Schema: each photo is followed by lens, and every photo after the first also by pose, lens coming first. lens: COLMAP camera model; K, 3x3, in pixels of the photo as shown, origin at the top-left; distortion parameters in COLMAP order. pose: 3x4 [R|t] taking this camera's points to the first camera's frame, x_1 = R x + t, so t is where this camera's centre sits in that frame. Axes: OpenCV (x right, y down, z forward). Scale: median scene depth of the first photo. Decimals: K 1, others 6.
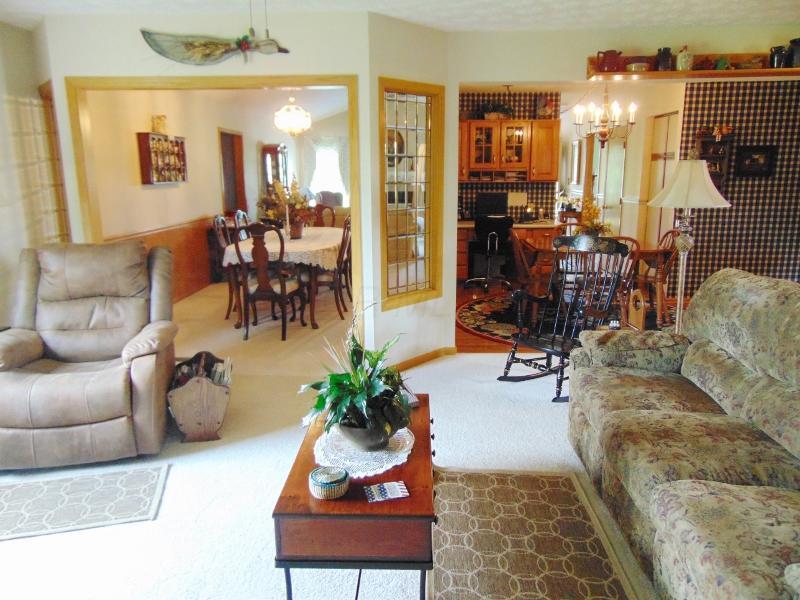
lens RADIAL K [[599.4, 0, 401.6], [0, 599.4, 299.7], [0, 0, 1]] dist [-0.022033, 0.052945]
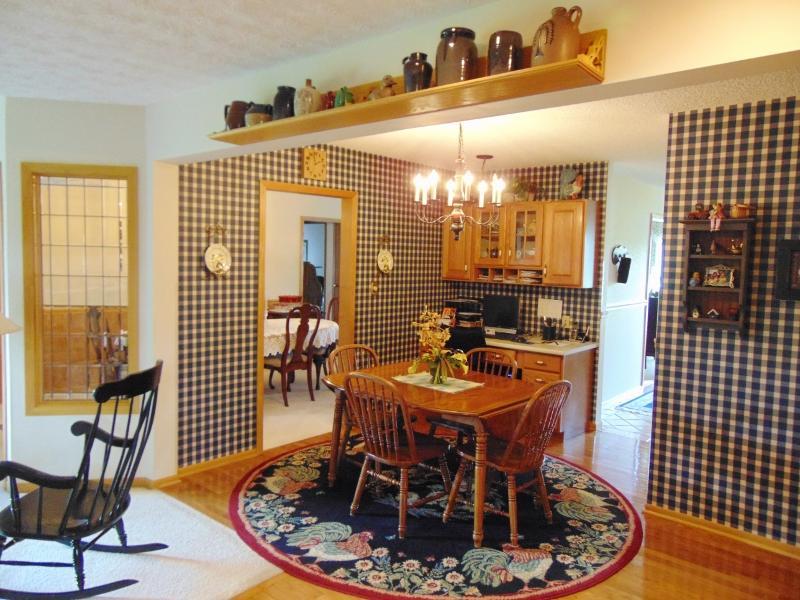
lens RADIAL K [[599.4, 0, 401.1], [0, 599.4, 296.7], [0, 0, 1]] dist [-0.022033, 0.052945]
pose [[0.774920, 0.072012, -0.627944, 0.538635], [-0.162946, 0.982667, -0.088393, -0.094413], [0.610695, 0.170819, 0.773222, 0.352333]]
